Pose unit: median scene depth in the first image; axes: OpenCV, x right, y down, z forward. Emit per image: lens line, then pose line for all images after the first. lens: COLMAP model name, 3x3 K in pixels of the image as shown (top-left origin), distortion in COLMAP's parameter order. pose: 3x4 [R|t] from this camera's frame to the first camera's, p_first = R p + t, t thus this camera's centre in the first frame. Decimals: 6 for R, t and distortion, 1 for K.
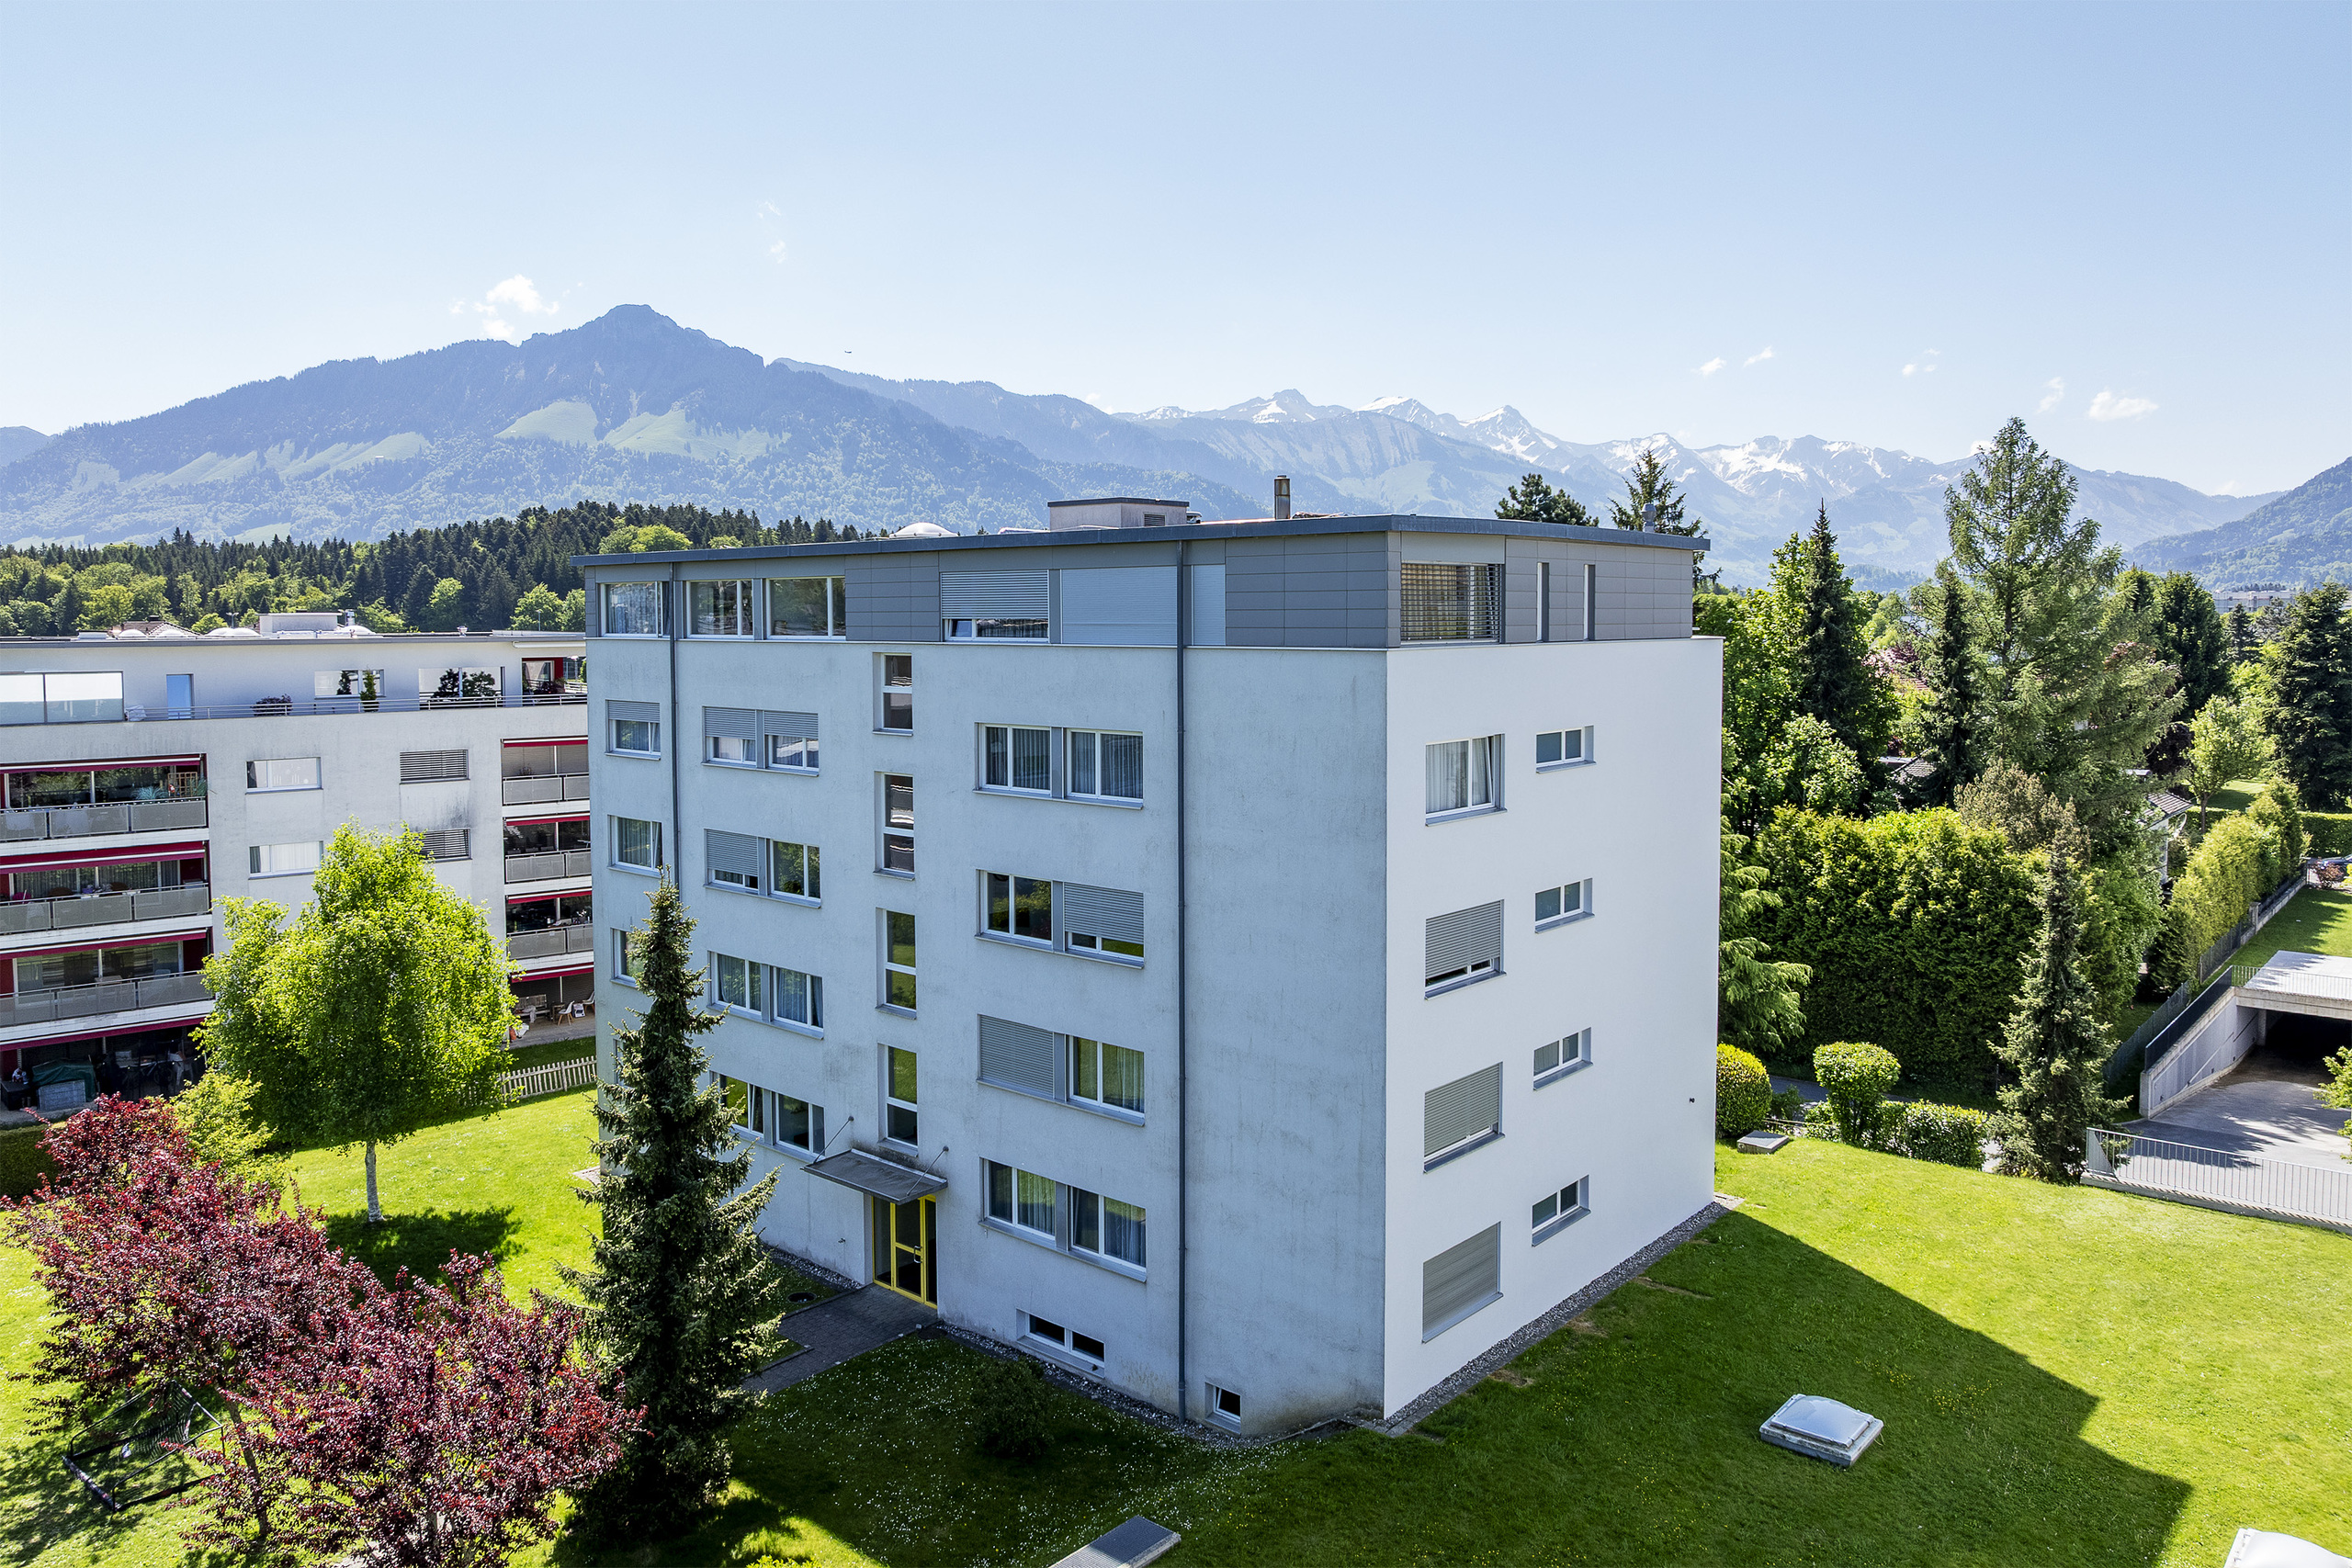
lens RADIAL K [[1664.8, 0, 1173.6], [0, 1664.8, 691.4], [0, 0, 1]] dist [-0.042138, 0.004309]
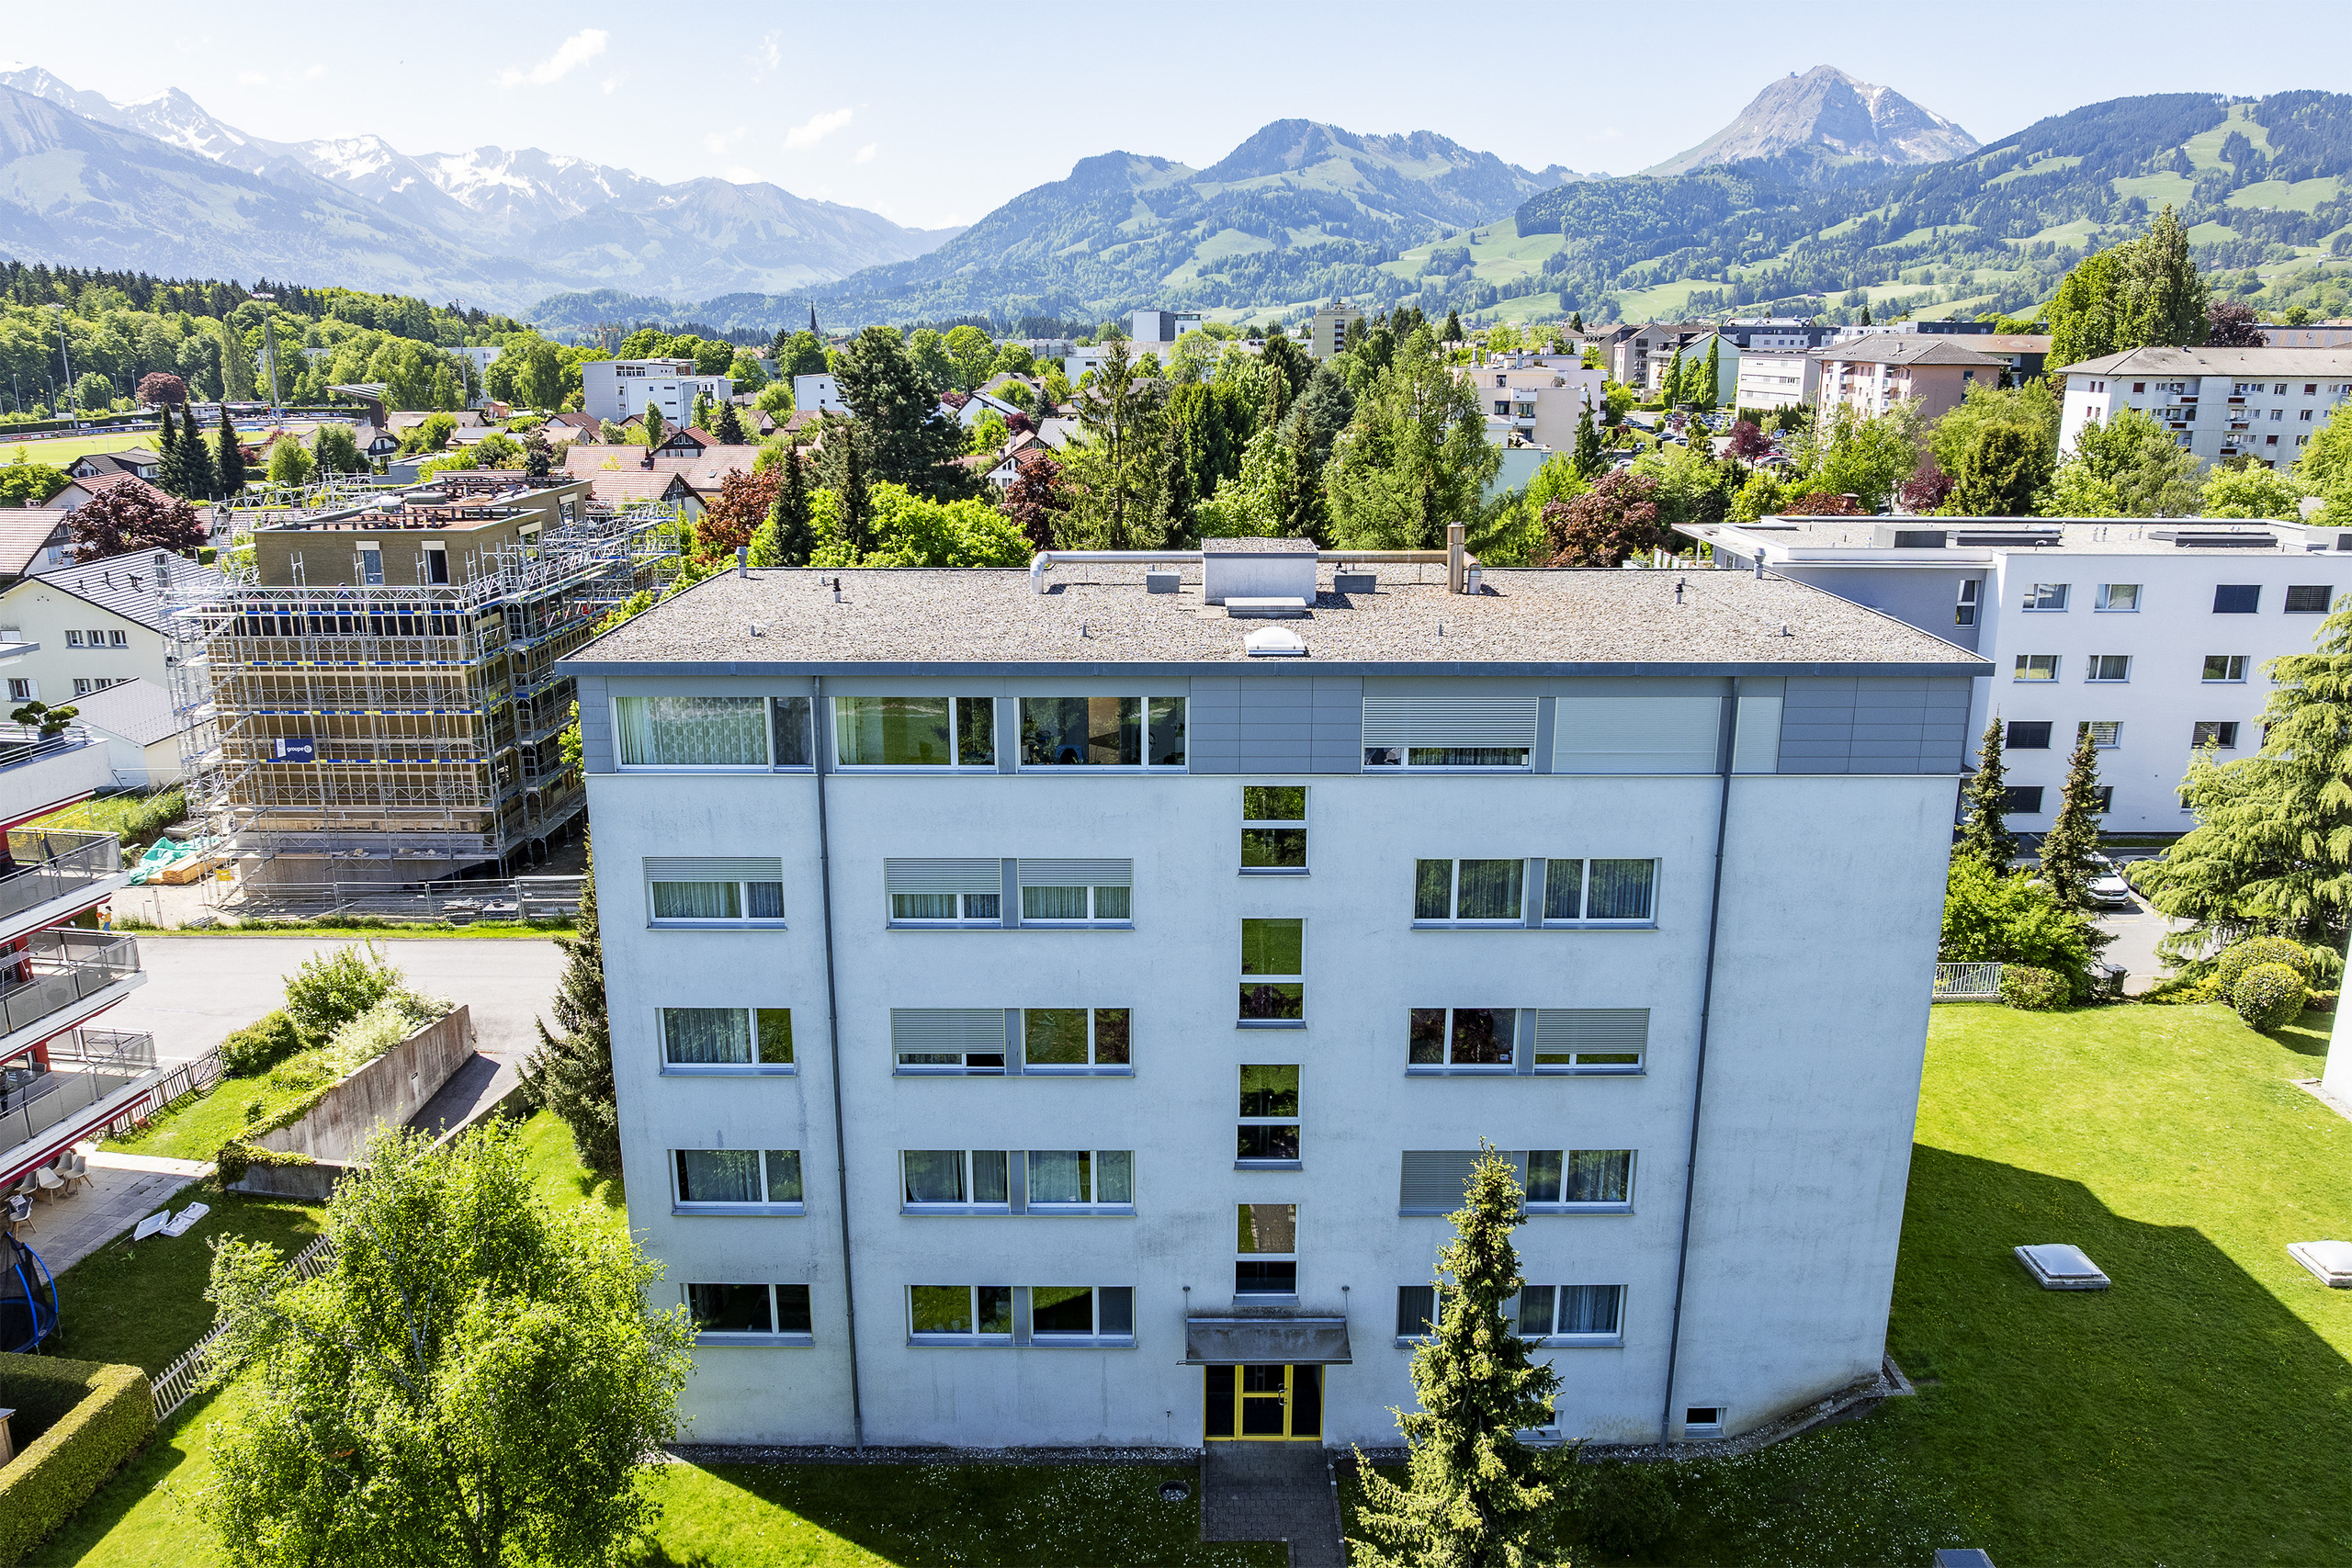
lens RADIAL K [[1646.0, 0, 1176.0], [0, 1646.0, 784.0], [0, 0, 1]] dist [-0.028026, 0.021824]
pose [[0.751915, -0.172698, 0.636238, -0.803847], [0.030702, 0.973205, 0.227879, -0.236907], [-0.658545, -0.151812, 0.737070, 0.435977]]
